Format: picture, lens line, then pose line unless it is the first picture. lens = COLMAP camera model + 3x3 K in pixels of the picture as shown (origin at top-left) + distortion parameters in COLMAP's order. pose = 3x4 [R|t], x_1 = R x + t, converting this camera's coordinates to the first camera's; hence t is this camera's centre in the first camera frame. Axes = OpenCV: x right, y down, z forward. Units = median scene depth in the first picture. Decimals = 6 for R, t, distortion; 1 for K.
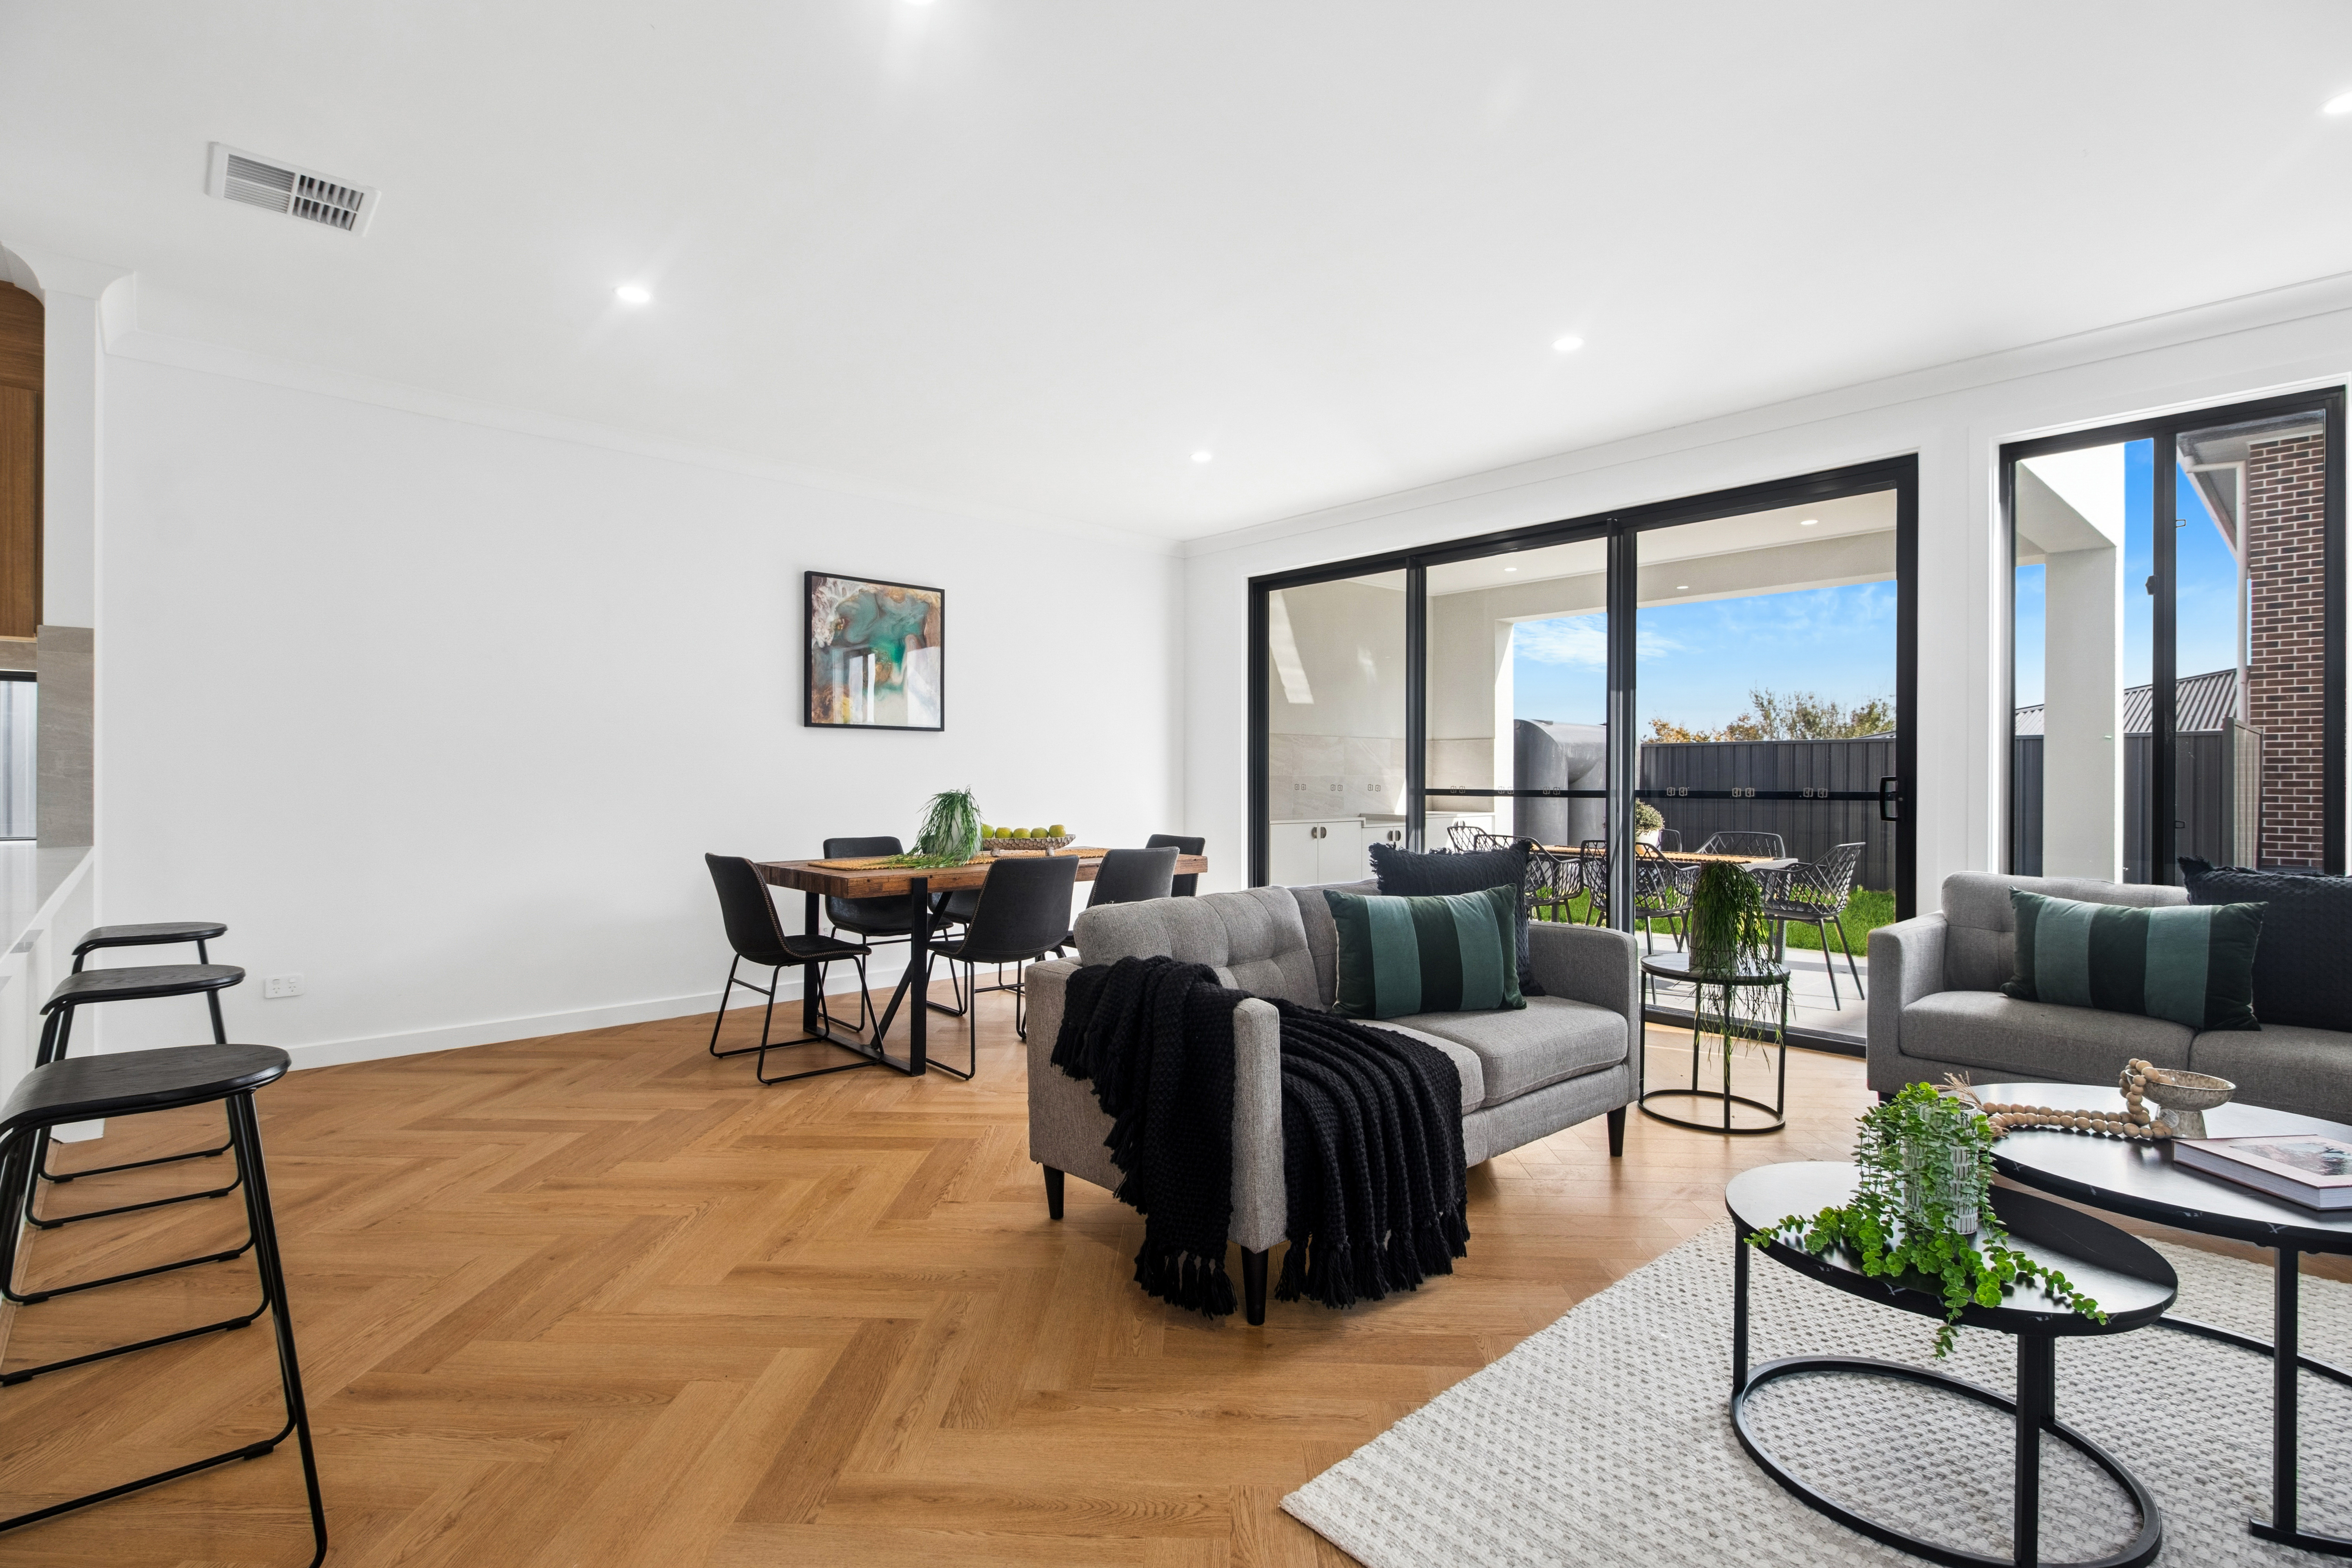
lens RADIAL K [[1086.8, 0, 1162.4], [0, 1086.8, 781.9], [0, 0, 1]] dist [0.014335, -0.009665]
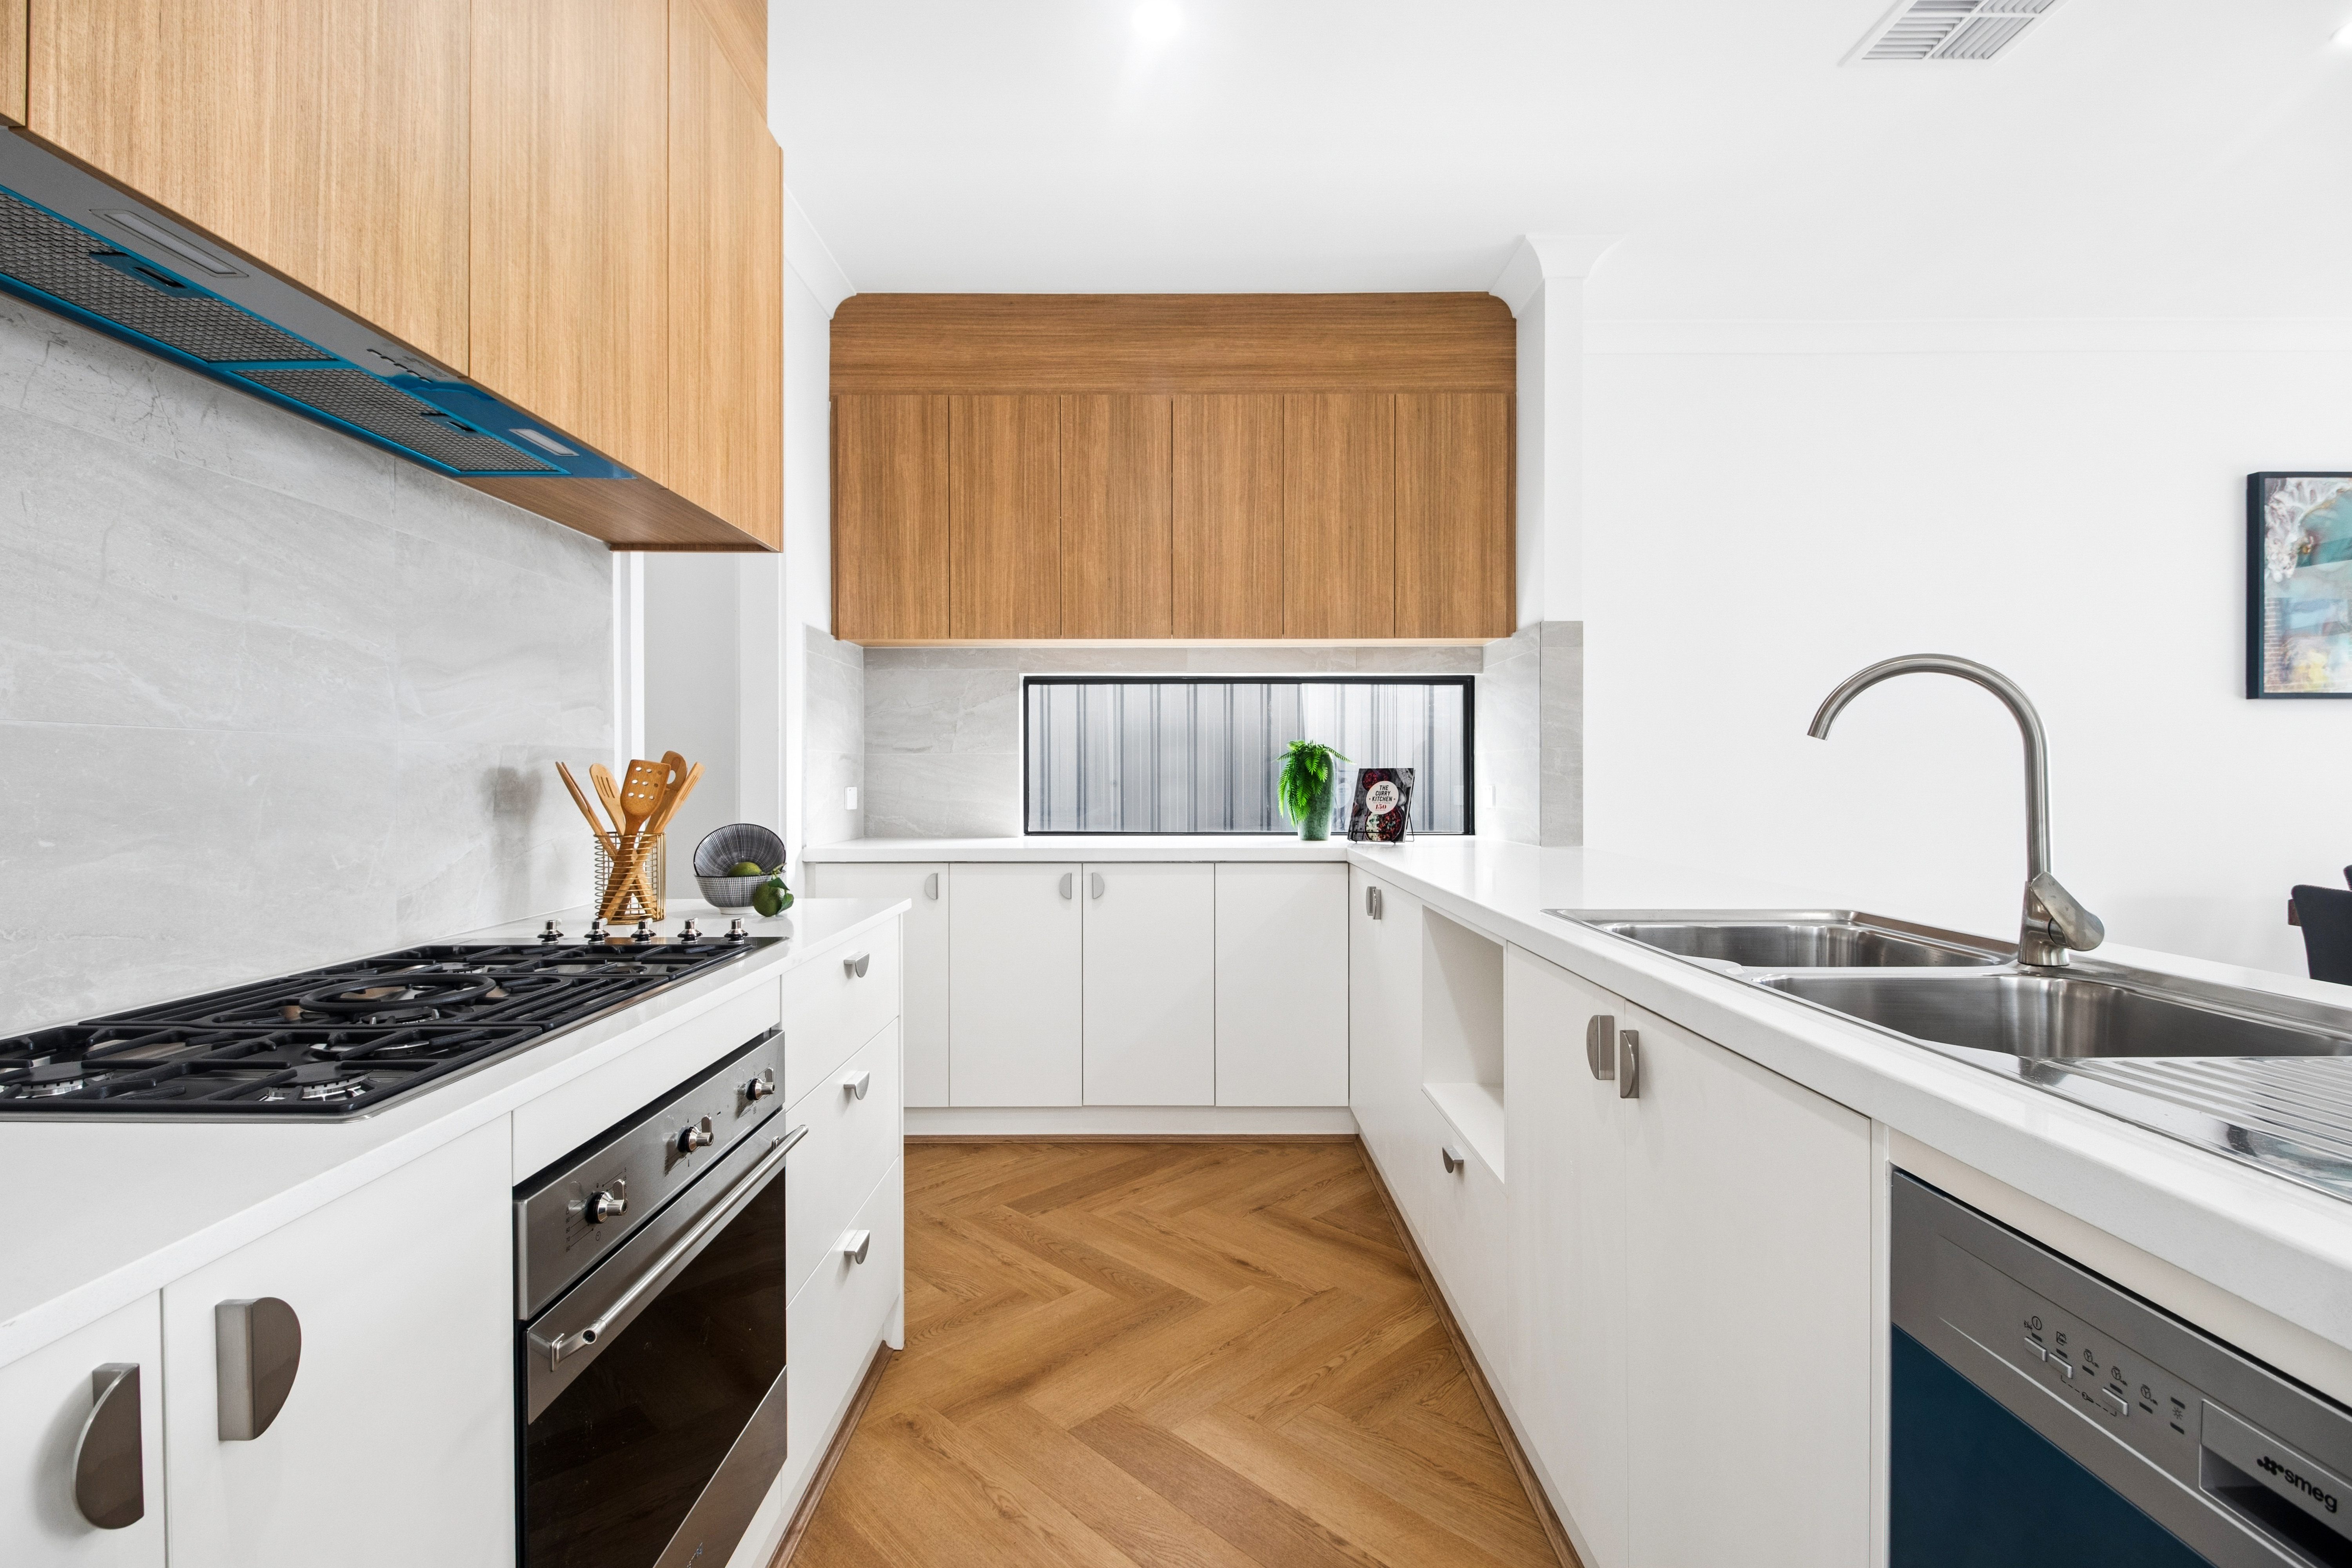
lens RADIAL K [[1086.8, 0, 1172.8], [0, 1086.8, 776.9], [0, 0, 1]] dist [0.014335, -0.009665]
pose [[0.741446, -0.003769, -0.671002, -0.614255], [0.002791, 0.999993, -0.002533, -0.001205], [0.671007, 0.000006, 0.741451, 0.040187]]
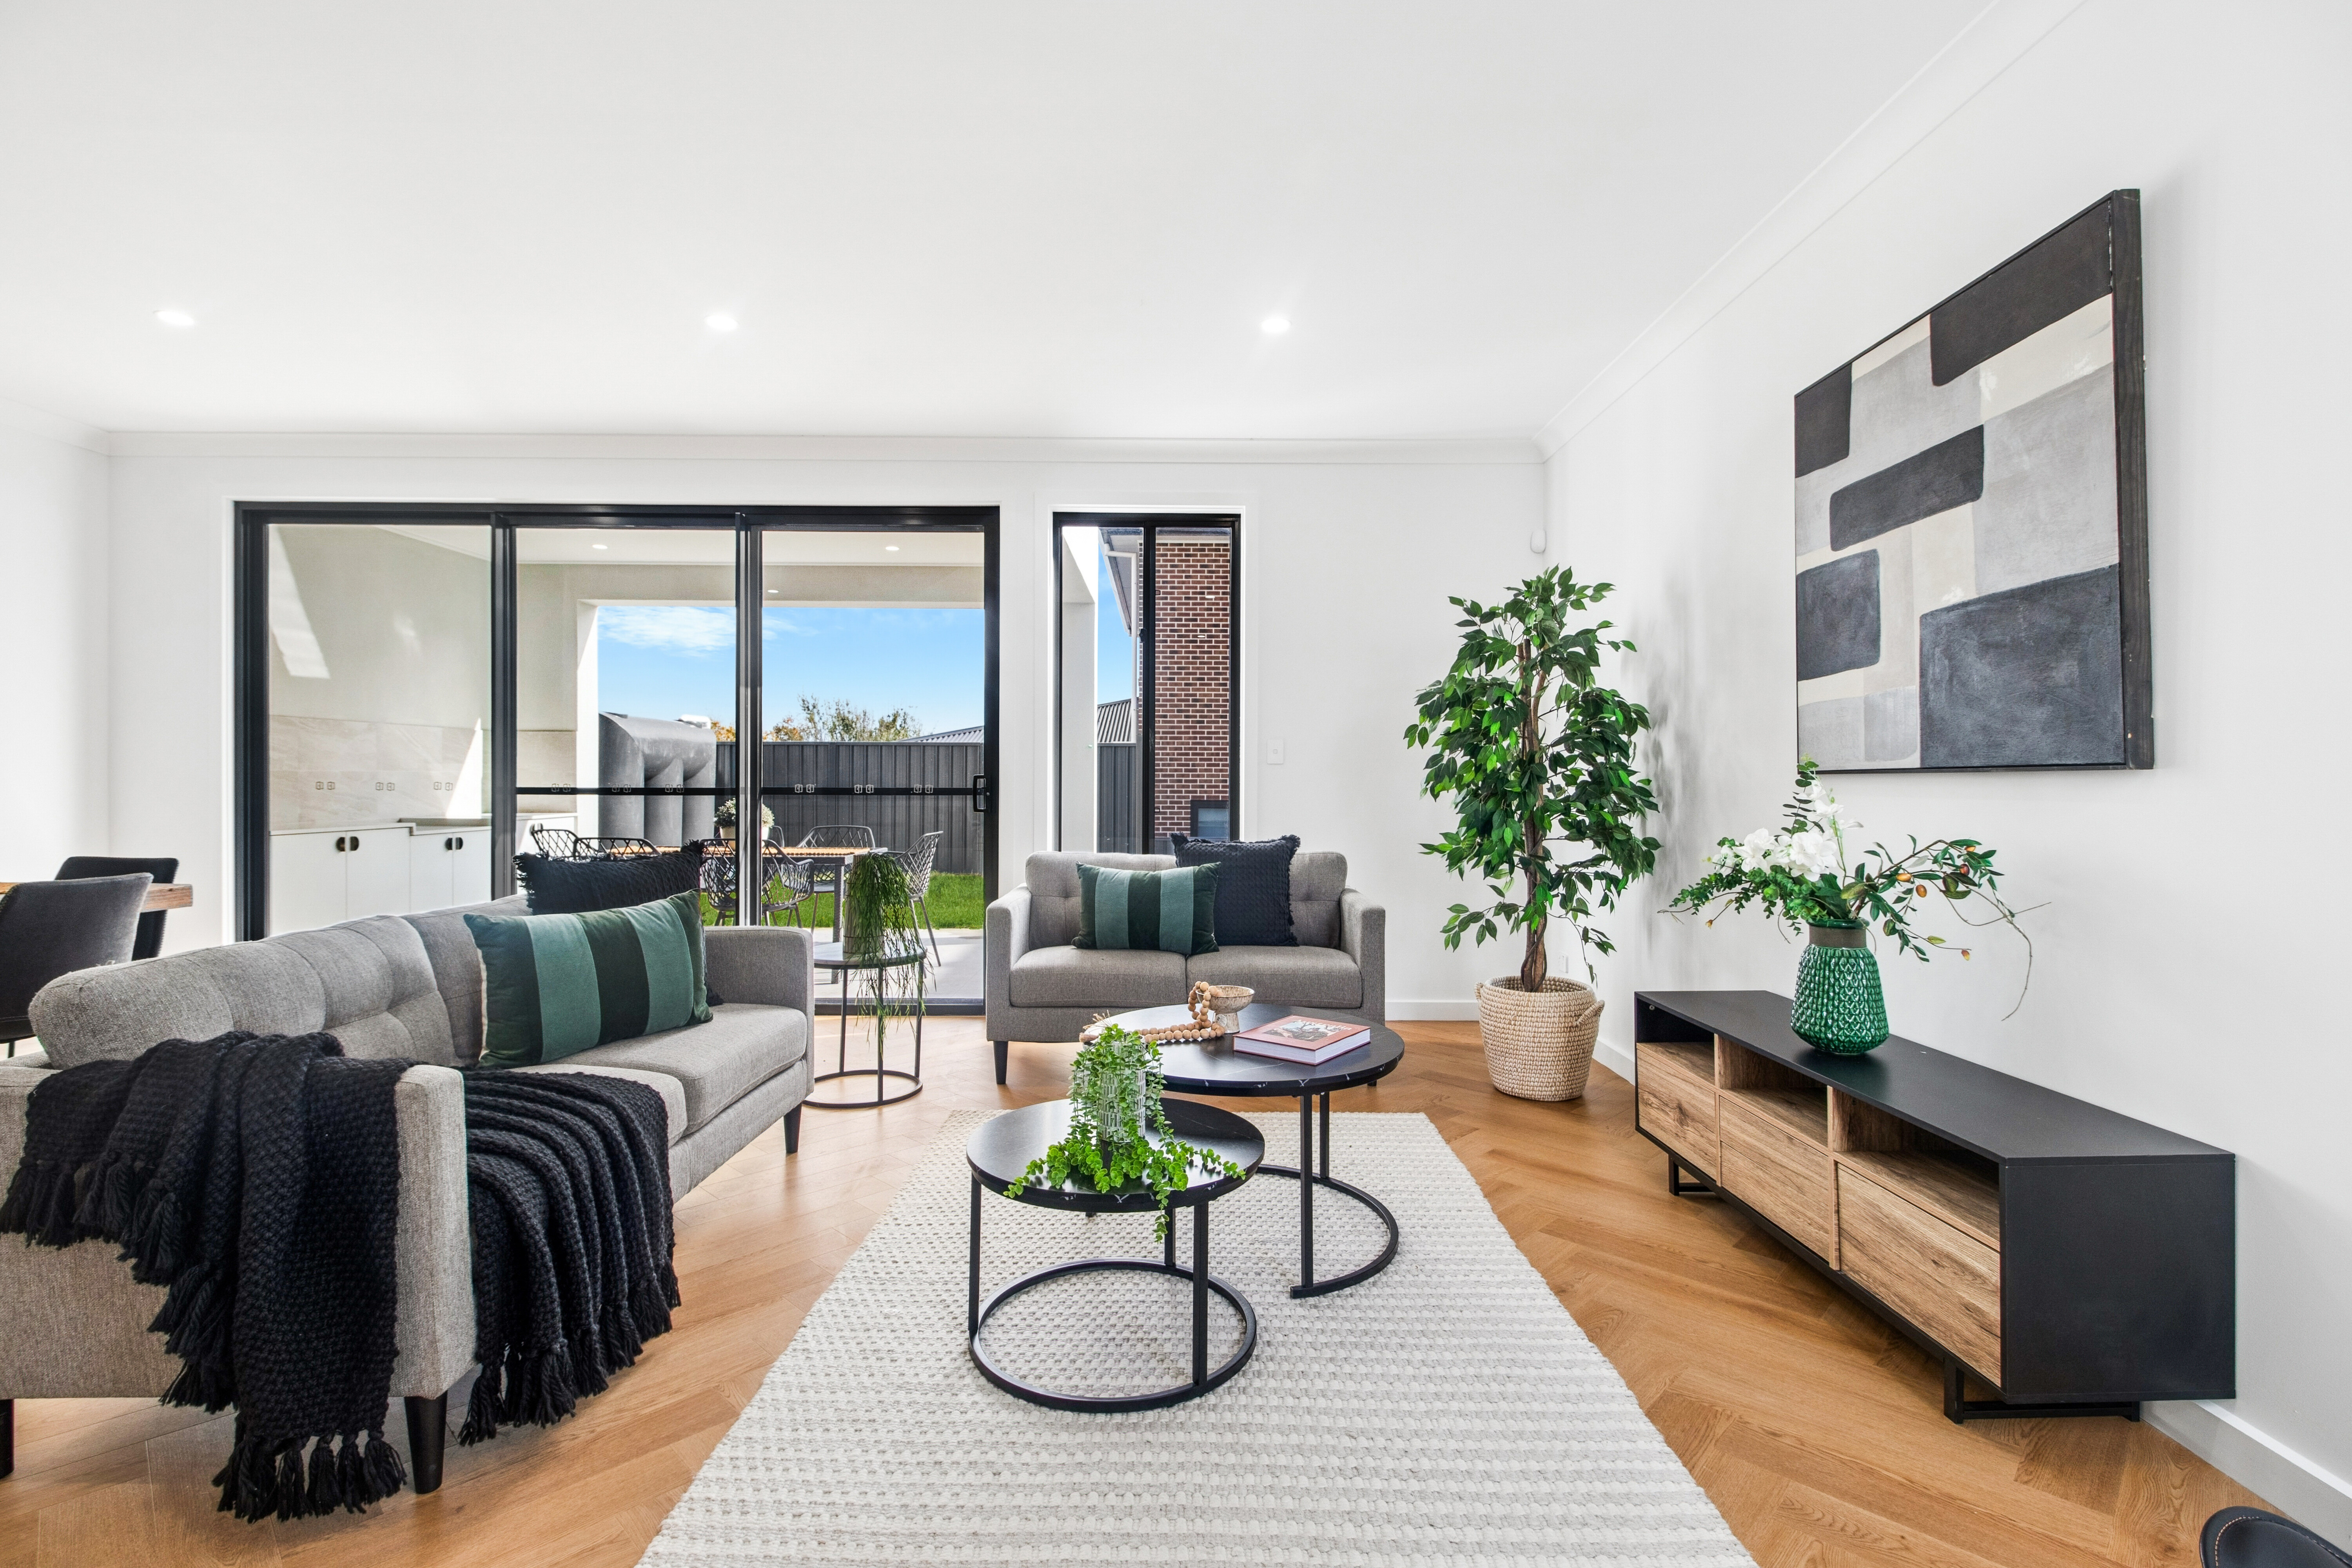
lens RADIAL K [[1086.8, 0, 1170.4], [0, 1086.8, 784.7], [0, 0, 1]] dist [0.014335, -0.009665]
pose [[0.671827, -0.003327, 0.740701, -0.089078], [-0.000345, 0.999988, 0.004805, 0.000213], [-0.740708, -0.003483, 0.671818, 0.072282]]
